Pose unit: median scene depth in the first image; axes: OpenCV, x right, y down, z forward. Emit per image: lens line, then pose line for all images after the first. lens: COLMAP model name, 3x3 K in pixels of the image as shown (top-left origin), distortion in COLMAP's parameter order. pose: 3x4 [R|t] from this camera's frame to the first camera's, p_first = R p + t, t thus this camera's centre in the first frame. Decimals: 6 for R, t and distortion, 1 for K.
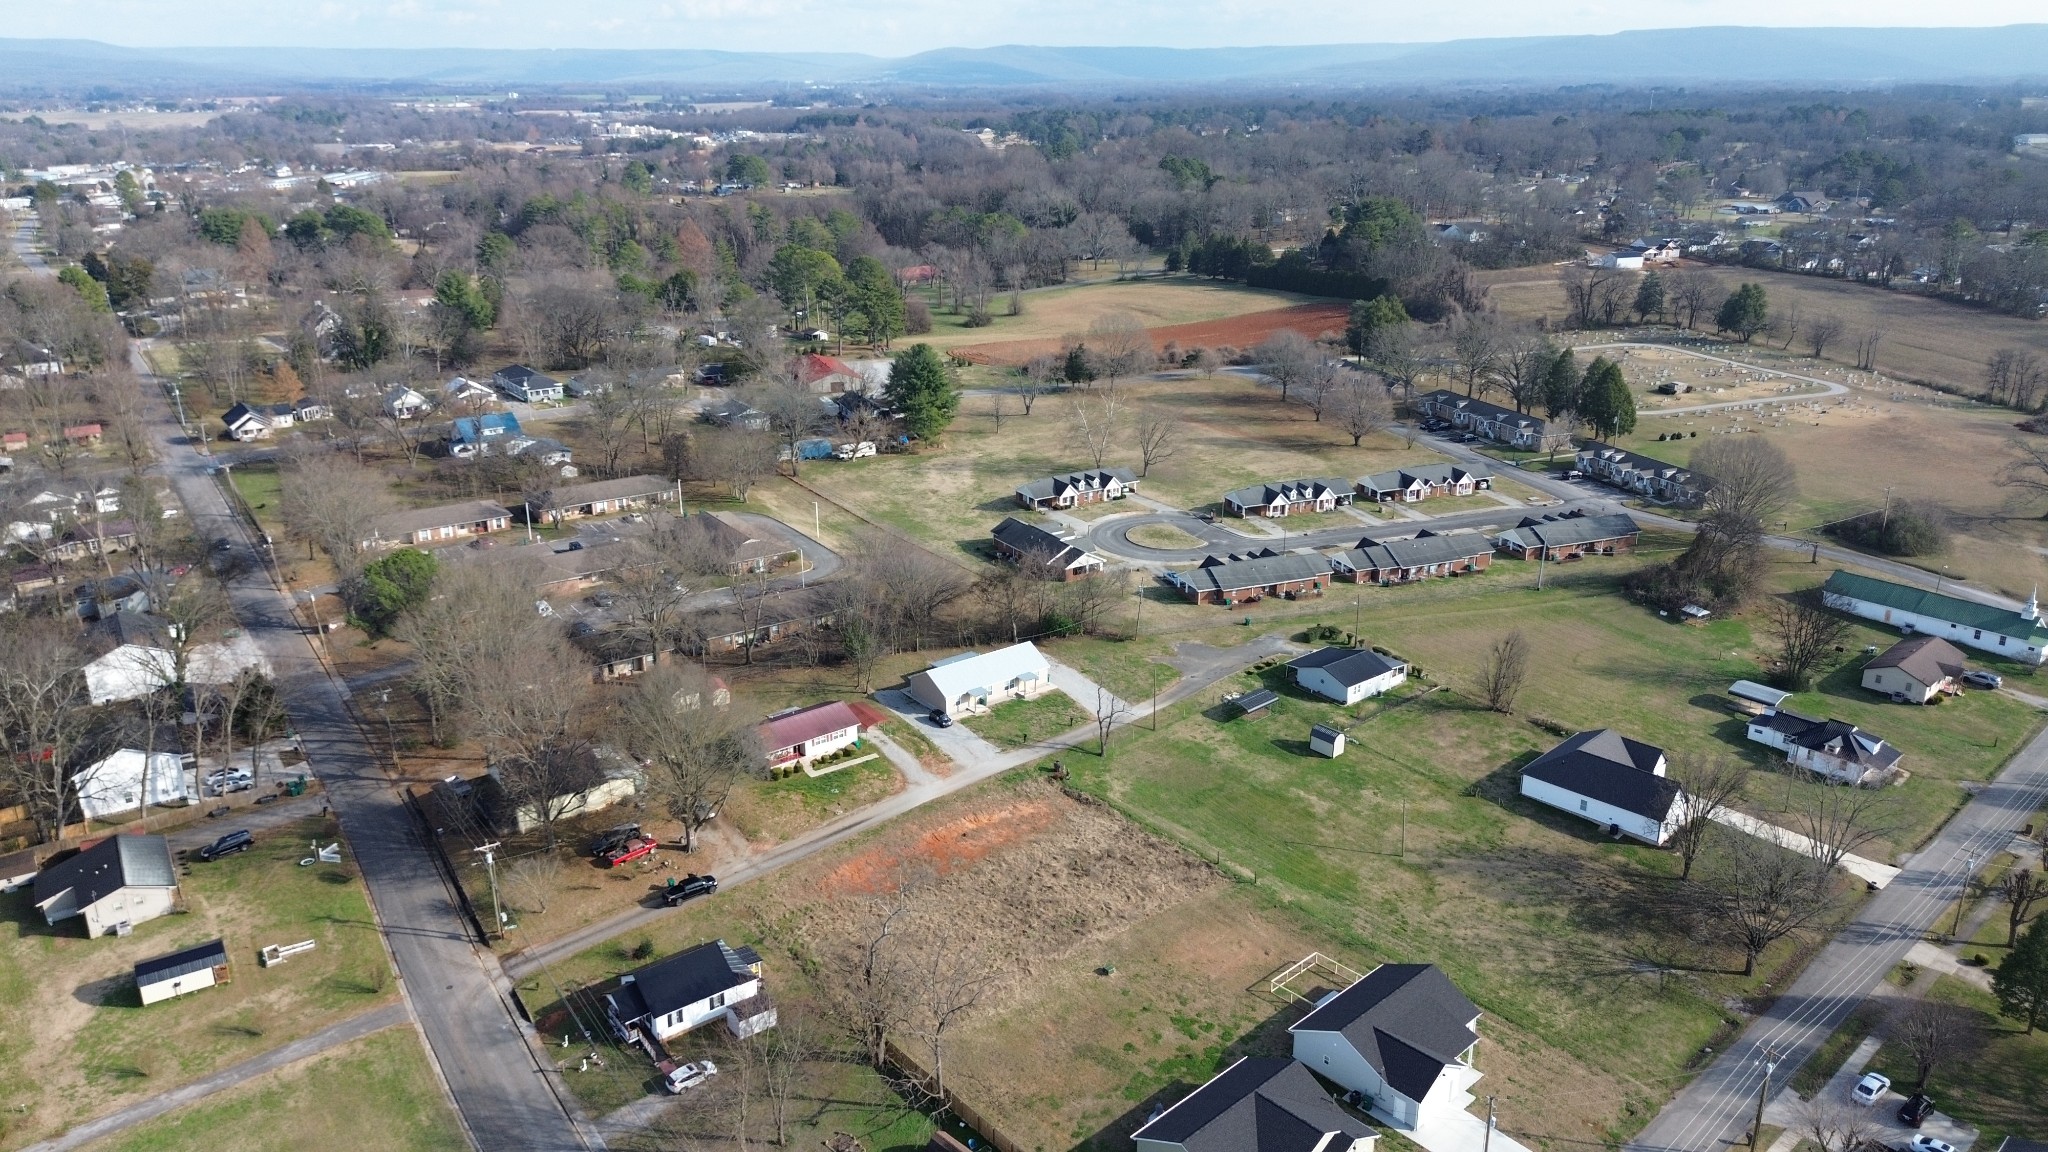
lens RADIAL K [[1444.6, 0, 1022.2], [0, 1444.6, 579.7], [0, 0, 1]] dist [0.078168, -0.082078]
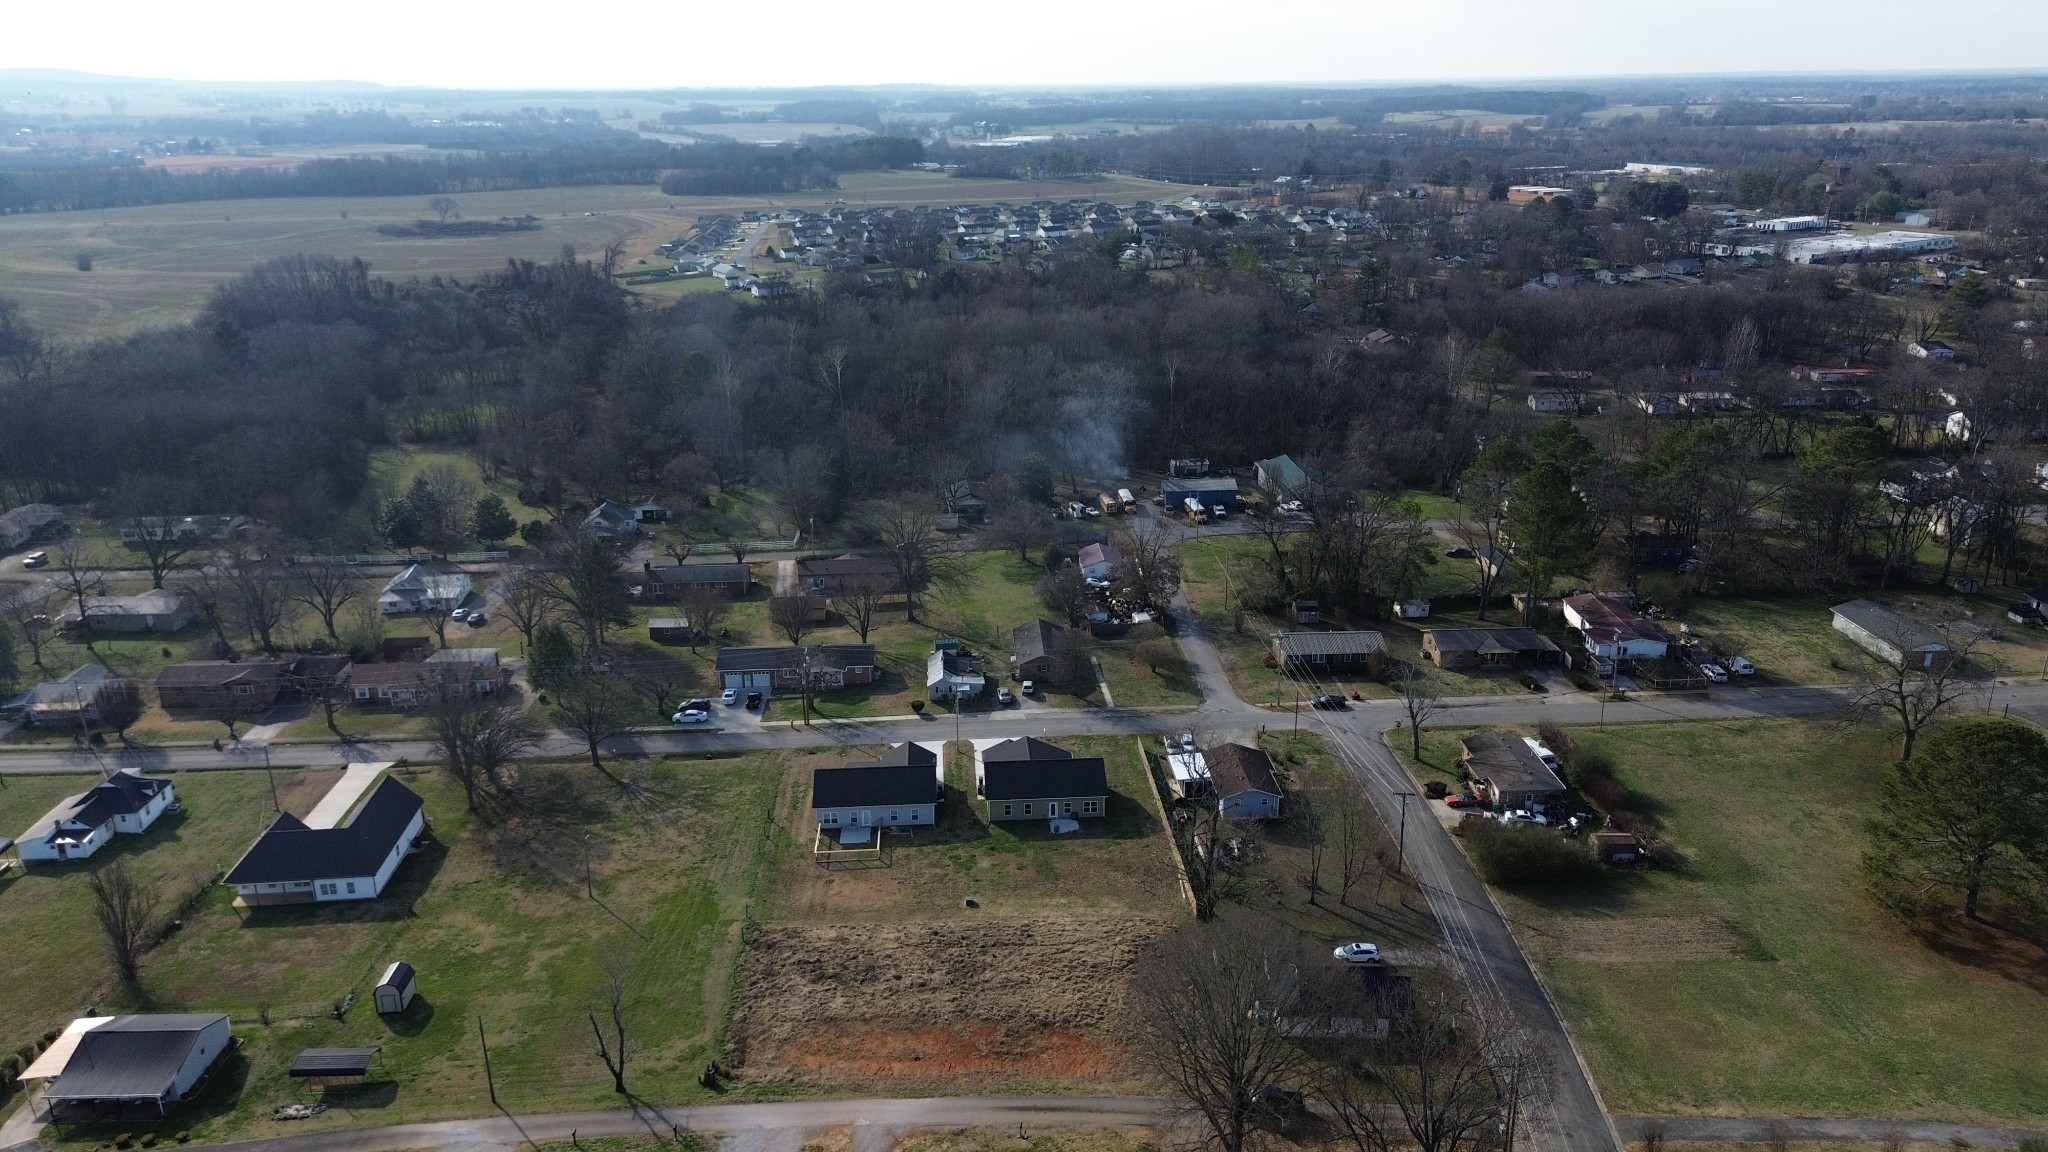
lens RADIAL K [[1444.6, 0, 1022.2], [0, 1444.6, 579.7], [0, 0, 1]] dist [0.078168, -0.082078]
pose [[-0.772729, -0.195894, 0.603751, -0.401480], [0.220322, 0.809266, 0.544561, -0.354091], [-0.595271, 0.553818, -0.582184, 1.013967]]
